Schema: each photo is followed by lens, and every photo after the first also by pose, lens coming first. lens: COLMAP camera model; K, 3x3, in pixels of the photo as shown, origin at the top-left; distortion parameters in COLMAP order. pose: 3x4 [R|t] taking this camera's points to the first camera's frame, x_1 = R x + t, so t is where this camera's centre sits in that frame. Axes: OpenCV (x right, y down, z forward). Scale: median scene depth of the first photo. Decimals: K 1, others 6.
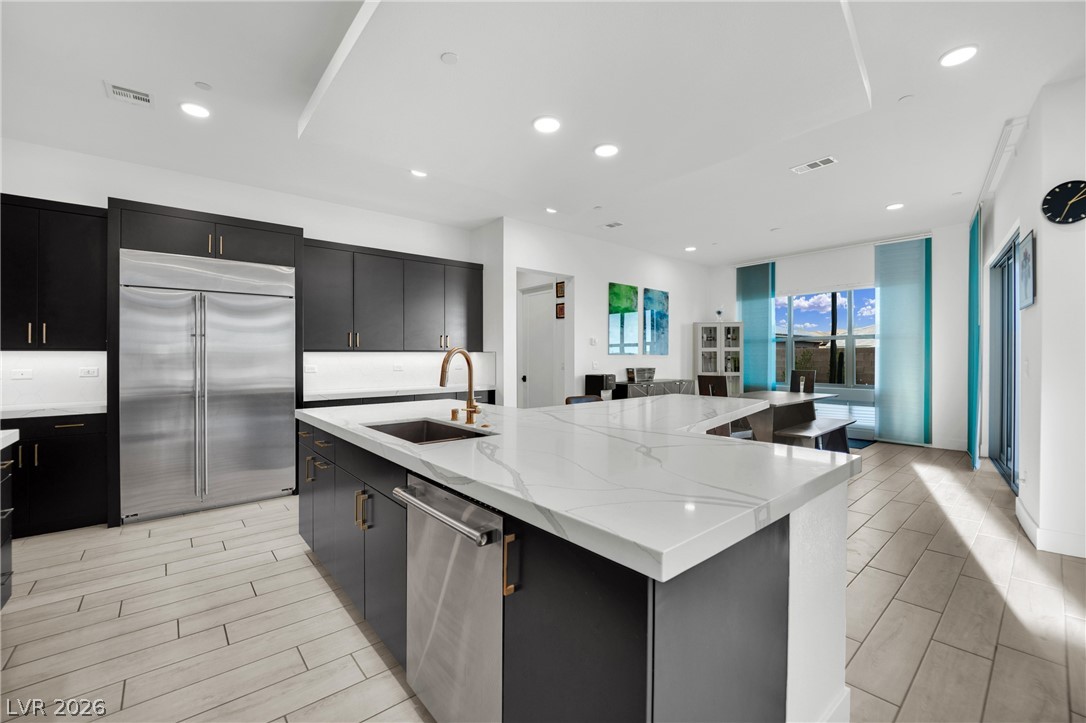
lens RADIAL K [[446.2, 0, 538.4], [0, 446.2, 357.4], [0, 0, 1]] dist [0.000989, -0.001169]
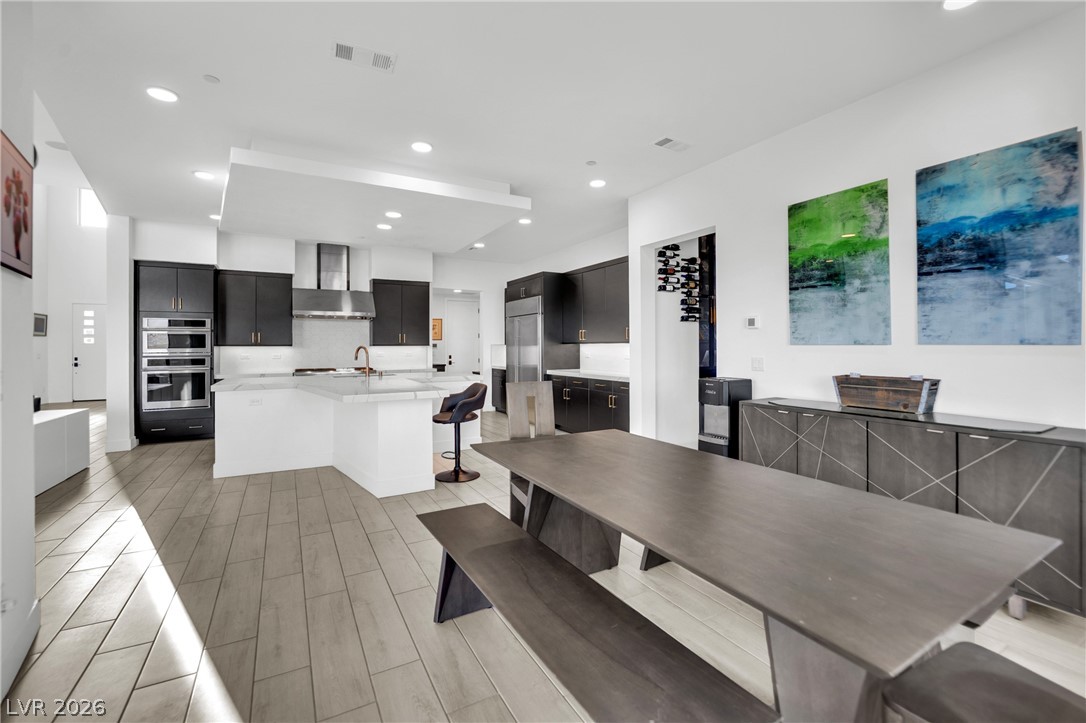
lens RADIAL K [[446.2, 0, 540.5], [0, 446.2, 352.0], [0, 0, 1]] dist [0.000989, -0.001169]
pose [[-0.195279, 0.019361, -0.980557, 0.677913], [-0.000775, 0.999802, 0.019895, -0.007056], [0.980747, 0.004645, -0.195226, 0.756457]]
